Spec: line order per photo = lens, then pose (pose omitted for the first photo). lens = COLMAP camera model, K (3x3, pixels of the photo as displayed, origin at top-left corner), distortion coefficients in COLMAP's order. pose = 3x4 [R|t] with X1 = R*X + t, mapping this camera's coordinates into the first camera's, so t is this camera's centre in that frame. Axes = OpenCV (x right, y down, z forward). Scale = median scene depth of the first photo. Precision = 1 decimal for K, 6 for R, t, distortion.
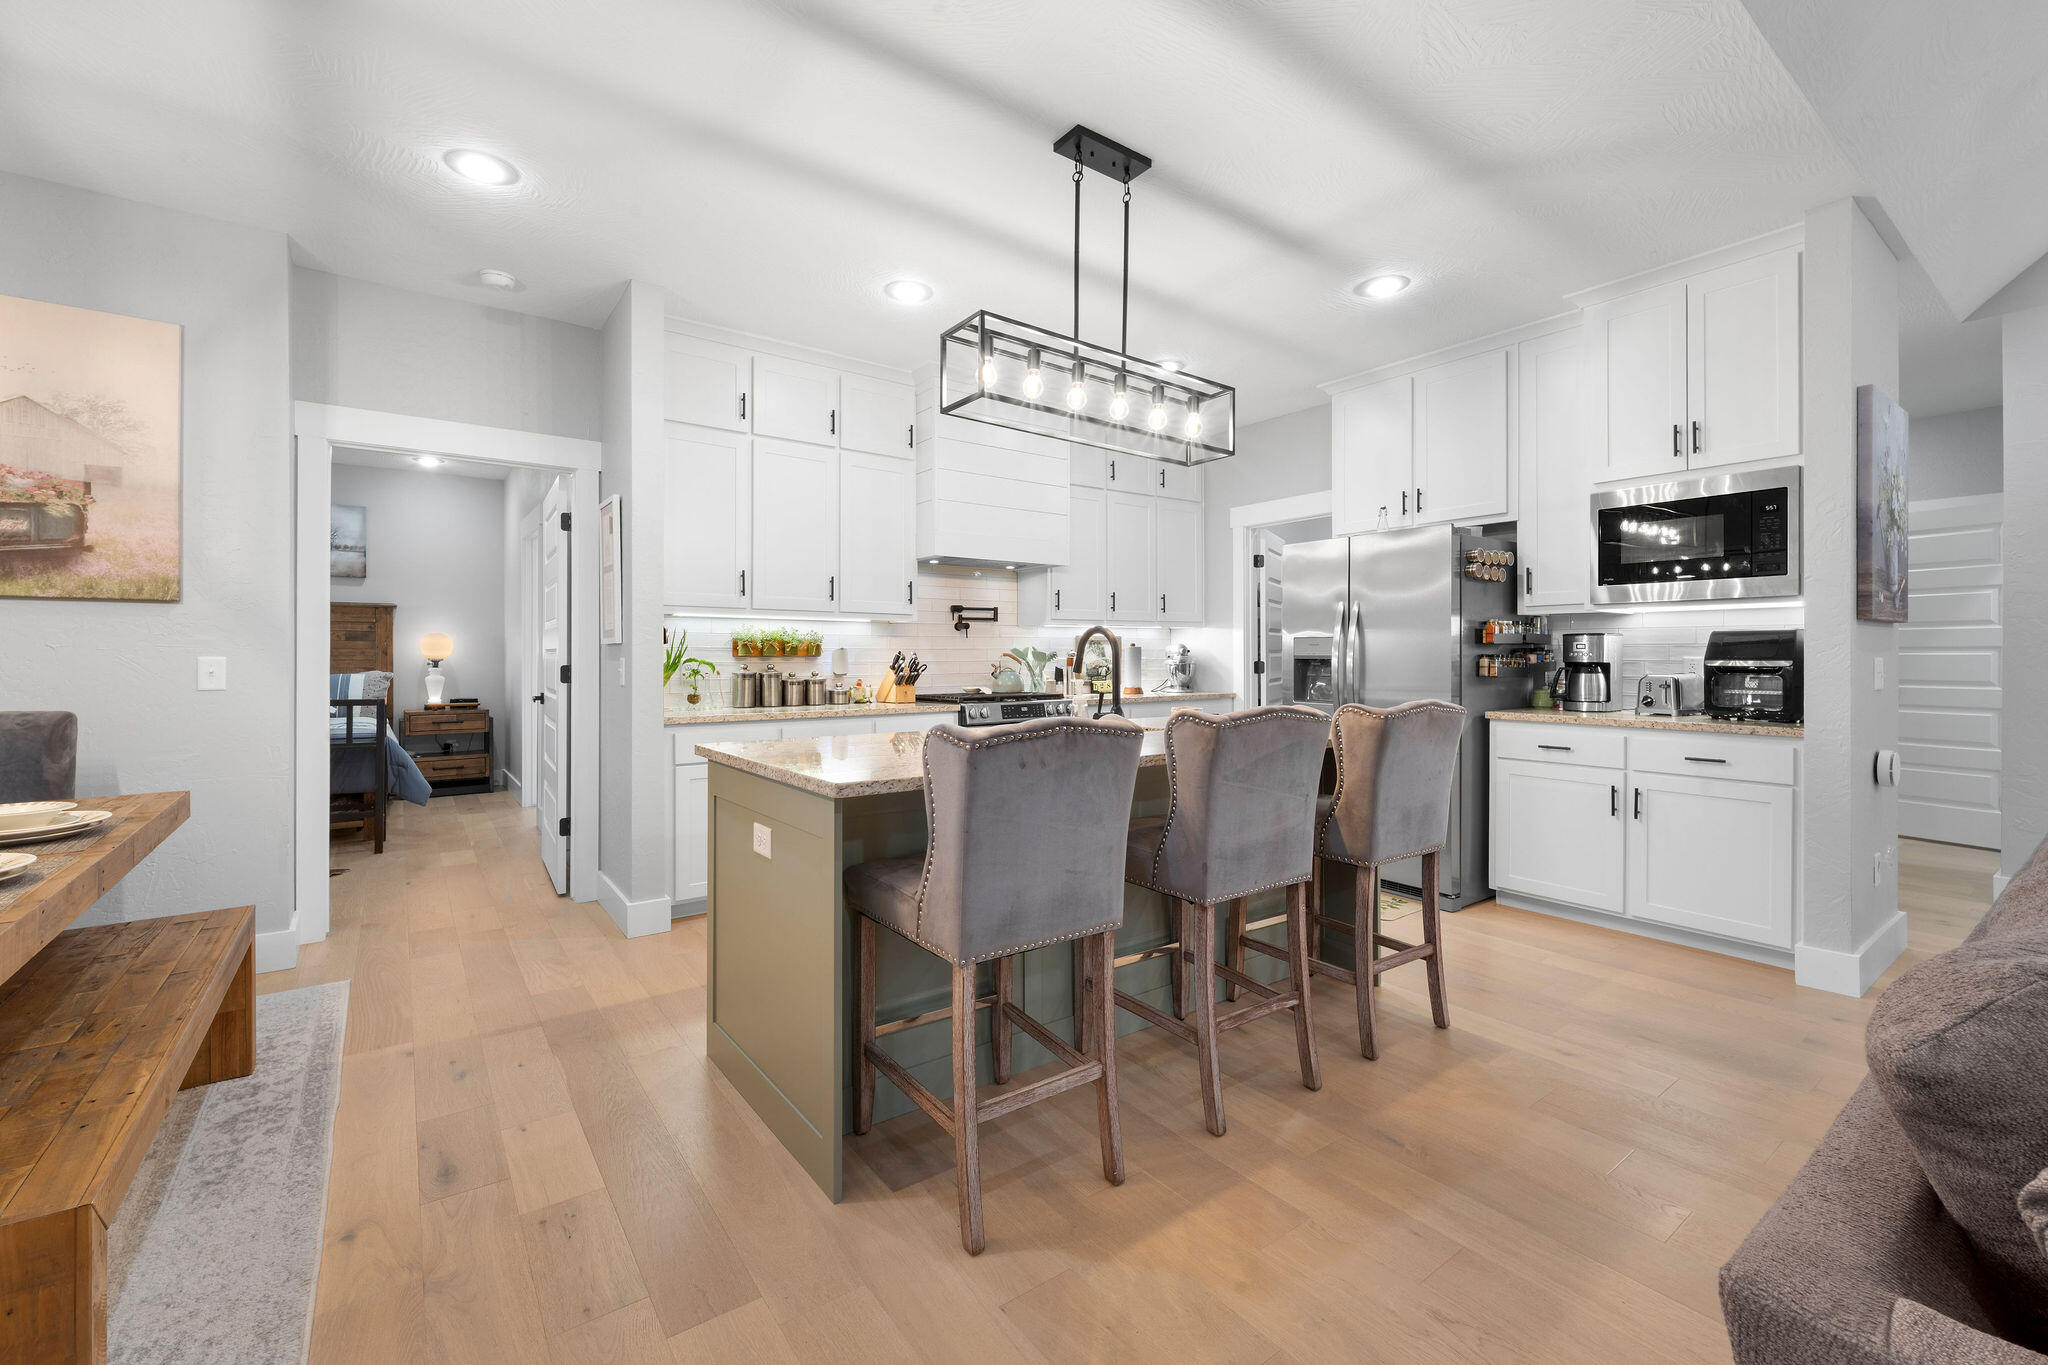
lens RADIAL K [[850.6, 0, 1027.3], [0, 850.6, 655.5], [0, 0, 1]] dist [0.003839, -0.001848]
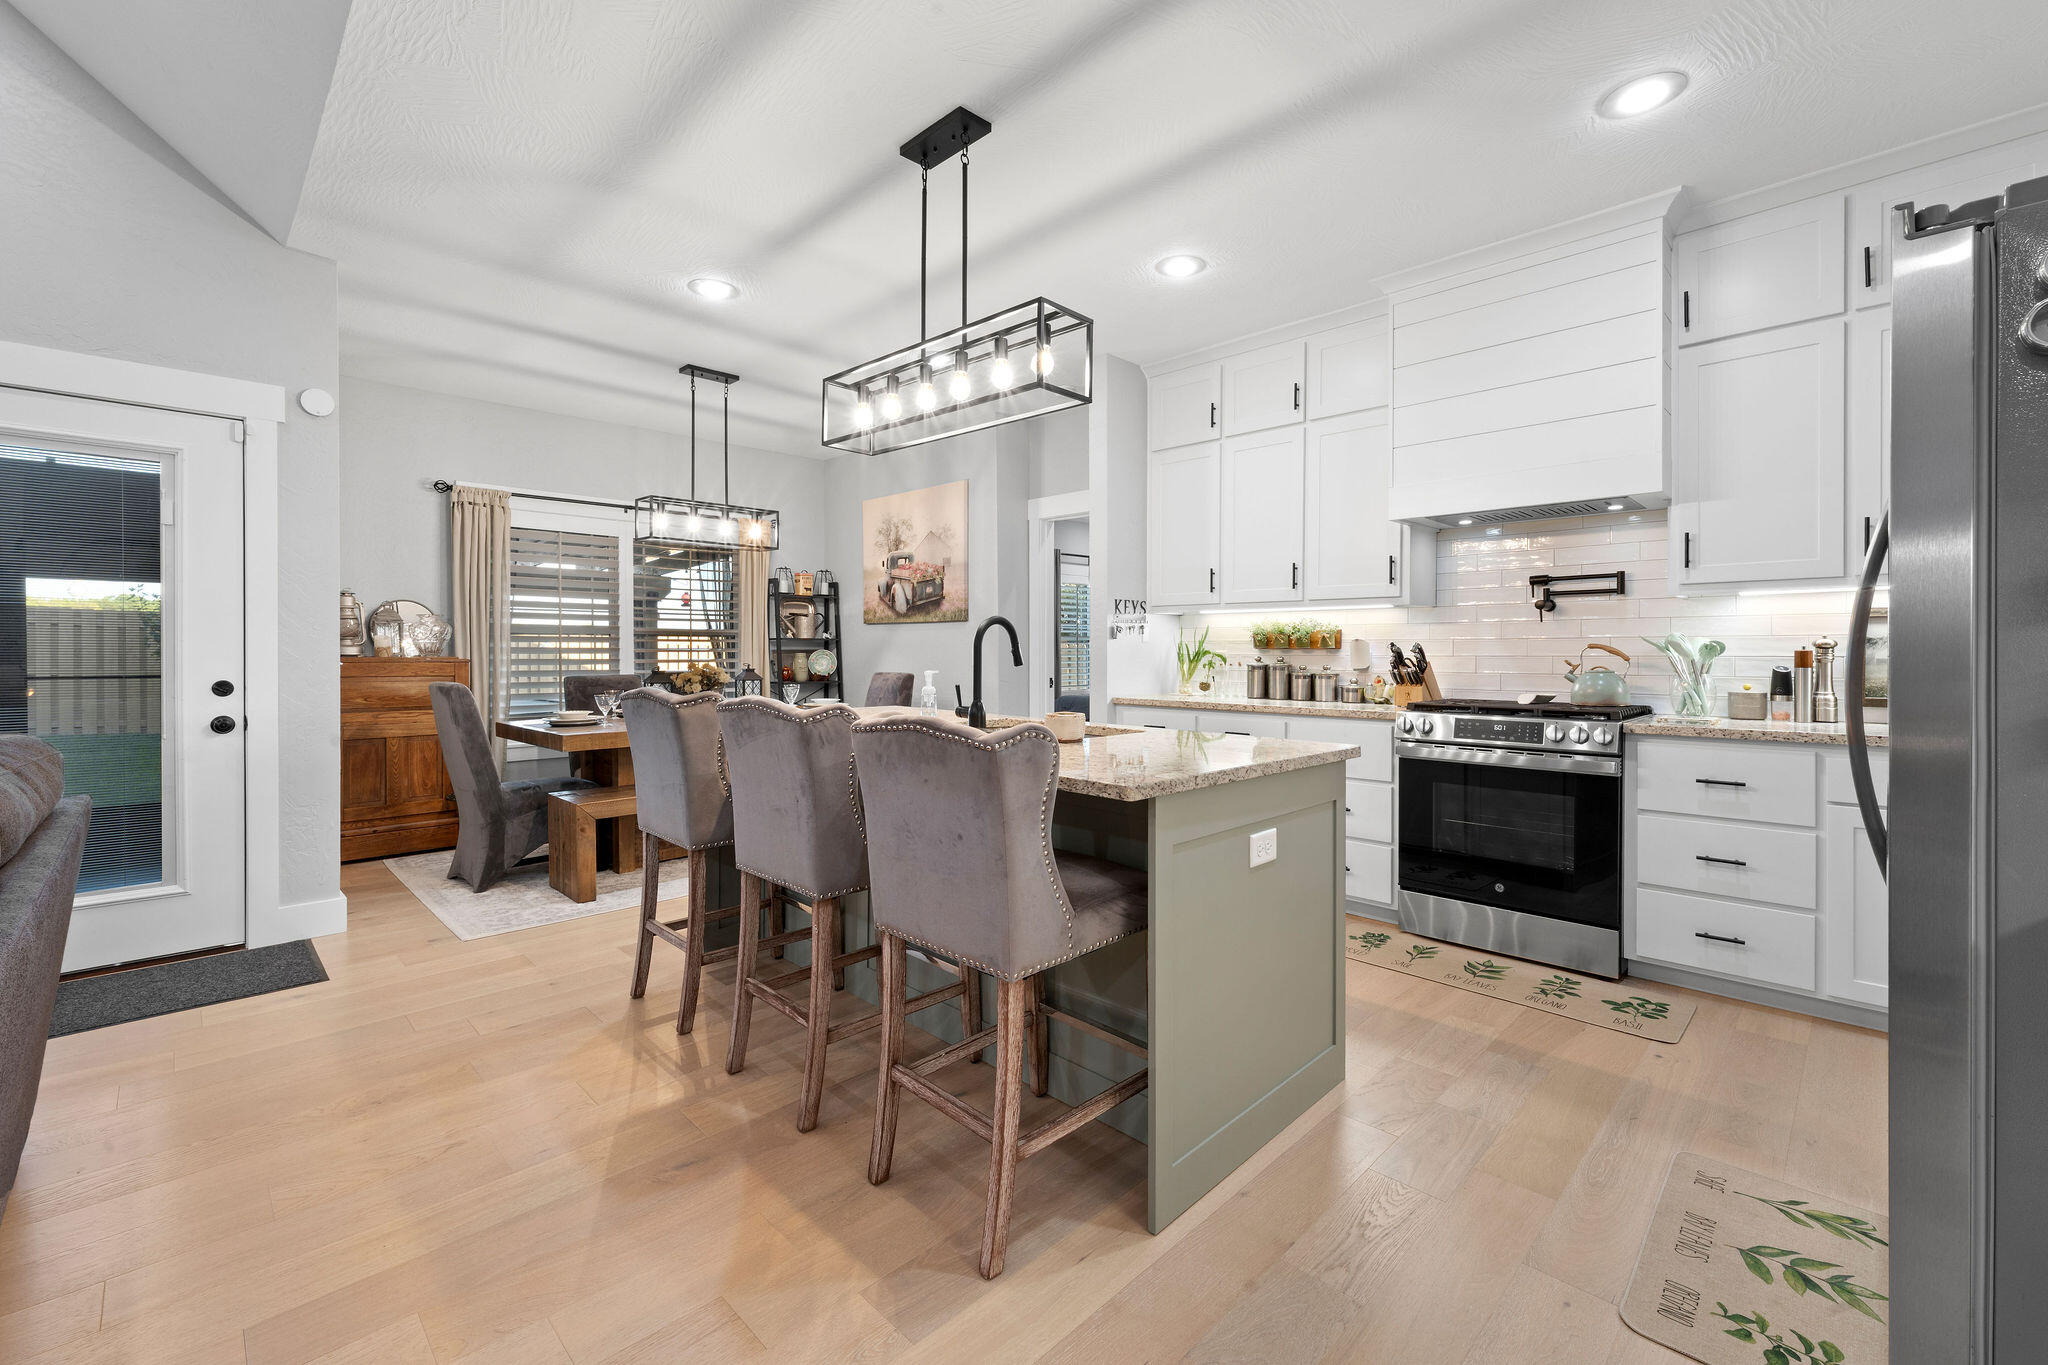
lens RADIAL K [[850.6, 0, 1021.3], [0, 850.6, 656.3], [0, 0, 1]] dist [0.003839, -0.001848]
pose [[0.146715, 0.009237, -0.989136, 0.749744], [0.001878, 0.999952, 0.009616, -0.000059], [0.989177, -0.003268, 0.146691, 0.654650]]
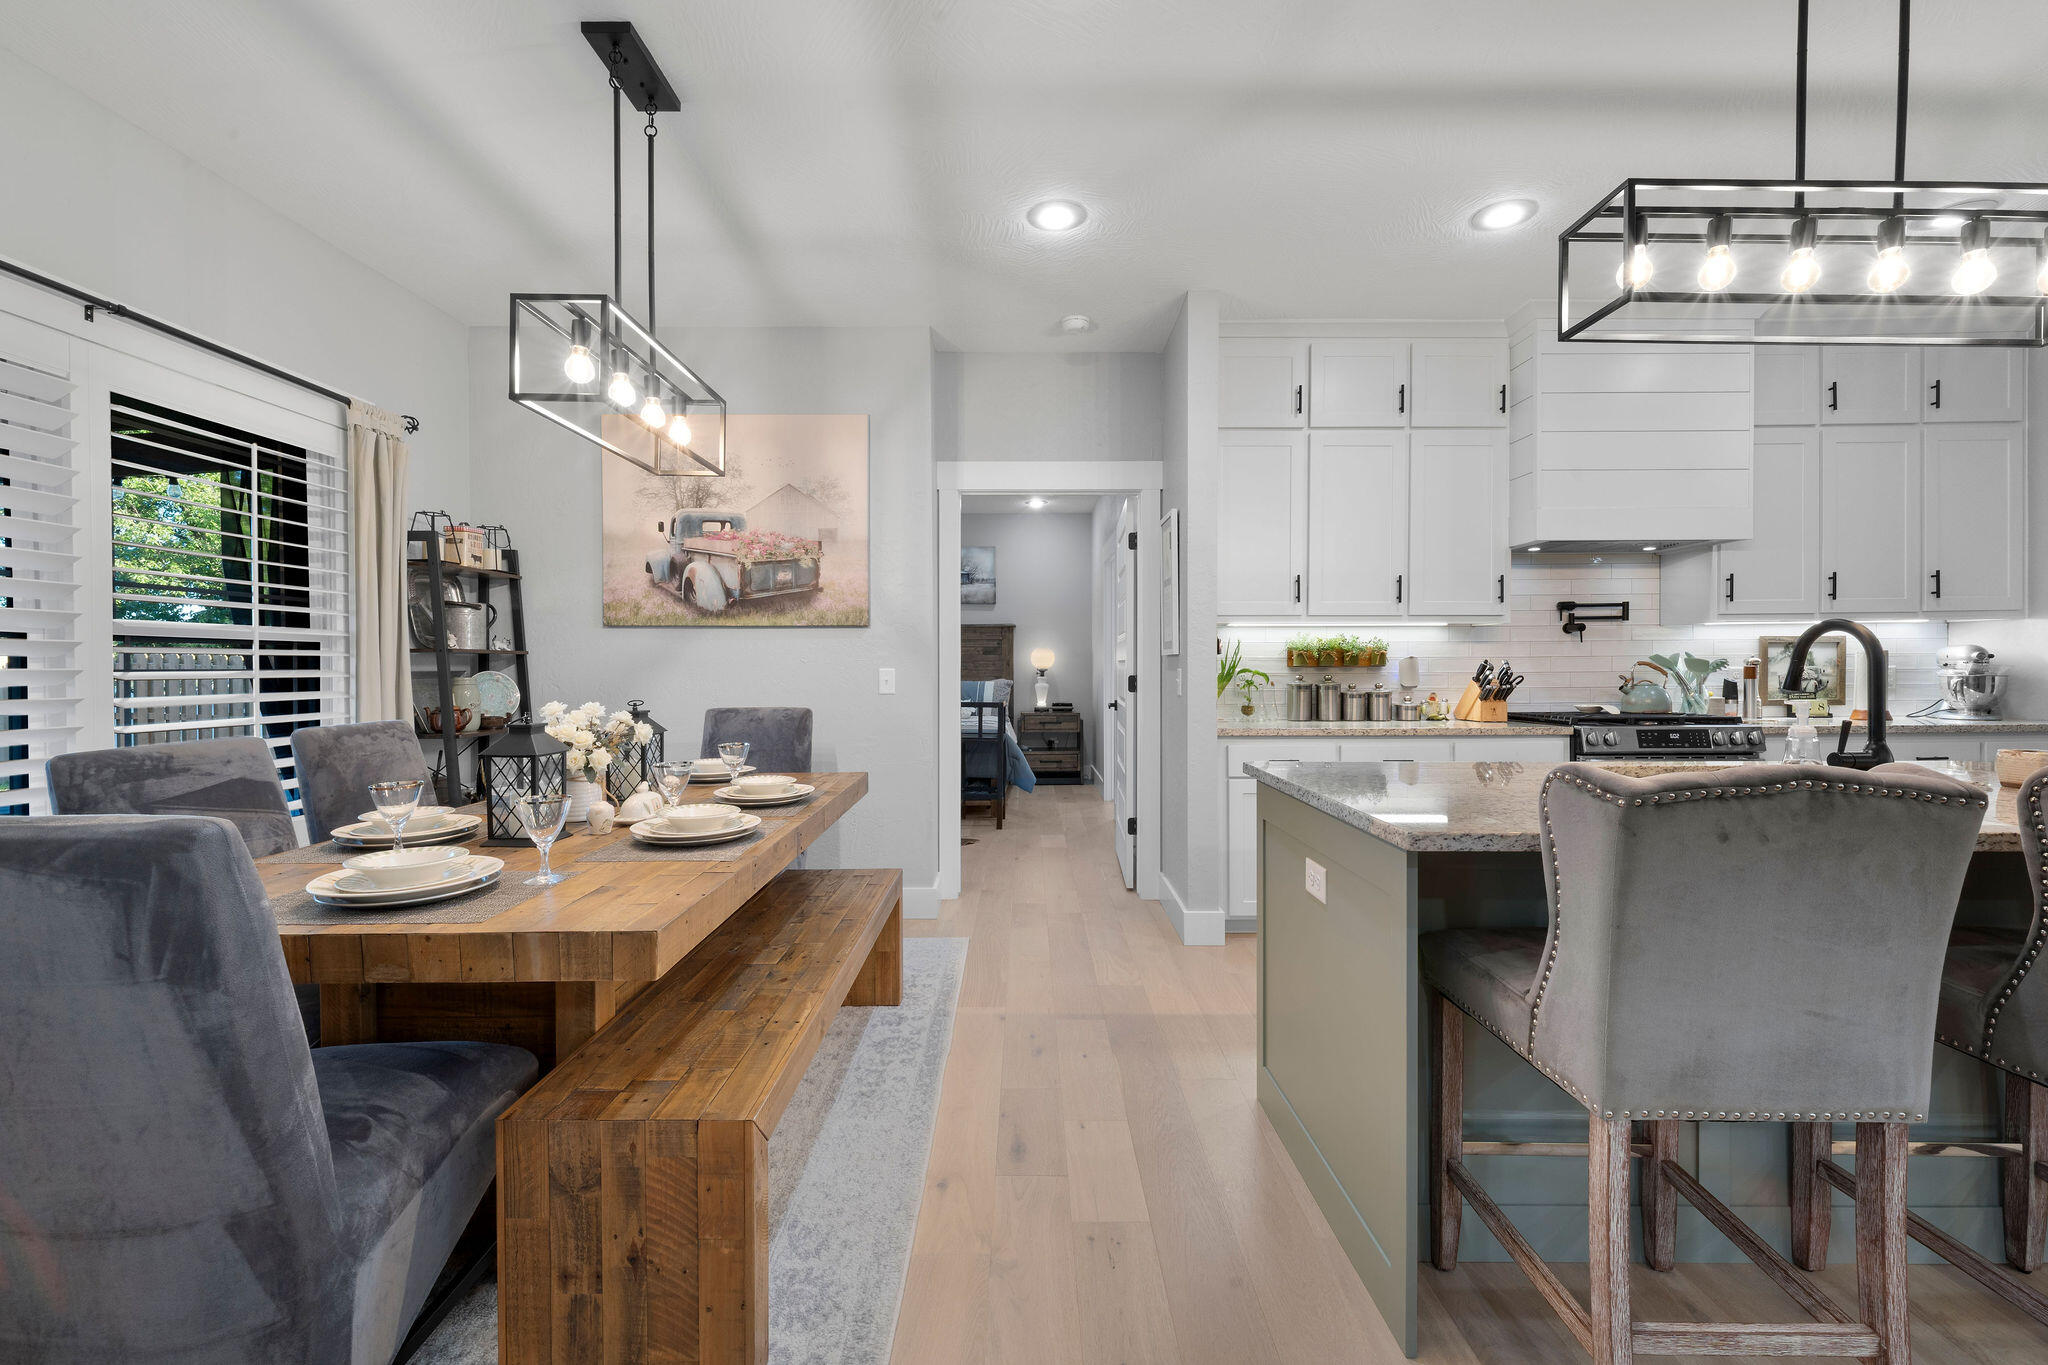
lens RADIAL K [[850.6, 0, 1017.0], [0, 850.6, 677.9], [0, 0, 1]] dist [0.003839, -0.001848]
pose [[0.798911, 0.005338, -0.601425, -0.019035], [0.003741, 0.999897, 0.013844, -0.000666], [0.601437, -0.013310, 0.798809, 0.070353]]
